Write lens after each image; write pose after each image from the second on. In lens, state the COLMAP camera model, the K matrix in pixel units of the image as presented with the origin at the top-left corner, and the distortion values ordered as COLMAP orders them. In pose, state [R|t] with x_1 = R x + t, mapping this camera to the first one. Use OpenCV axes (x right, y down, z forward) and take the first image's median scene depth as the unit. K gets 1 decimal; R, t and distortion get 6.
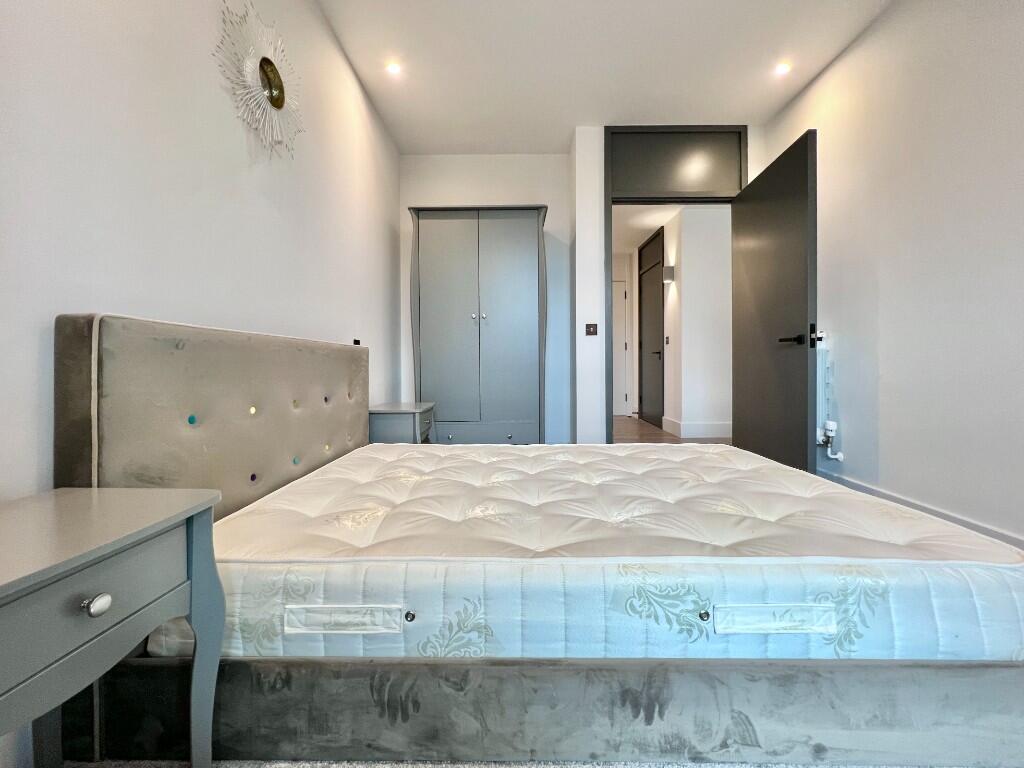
lens RADIAL K [[420.0, 0, 514.4], [0, 420.0, 374.1], [0, 0, 1]] dist [-0.000837, -0.000083]
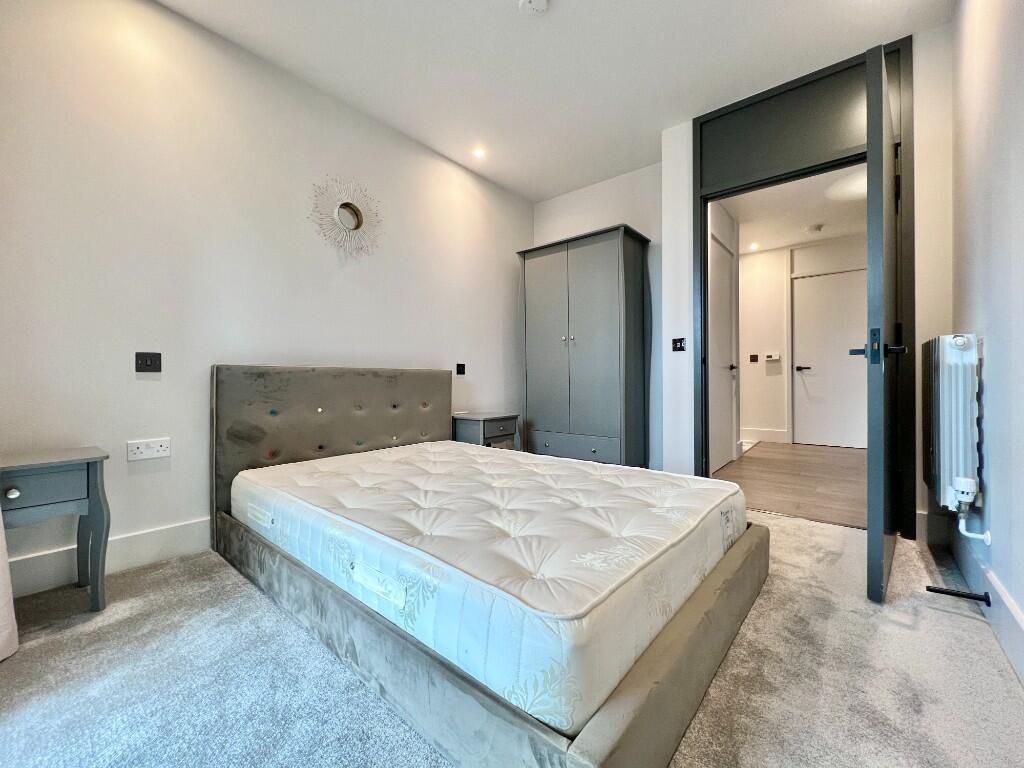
lens RADIAL K [[413.0, 0, 511.3], [0, 413.0, 385.9], [0, 0, 1]] dist [-0.001474, -0.000332]
pose [[0.770803, 0.012480, -0.636952, 0.557325], [-0.014120, 0.999897, 0.002505, -0.015208], [0.636917, 0.007063, 0.770900, 0.081800]]
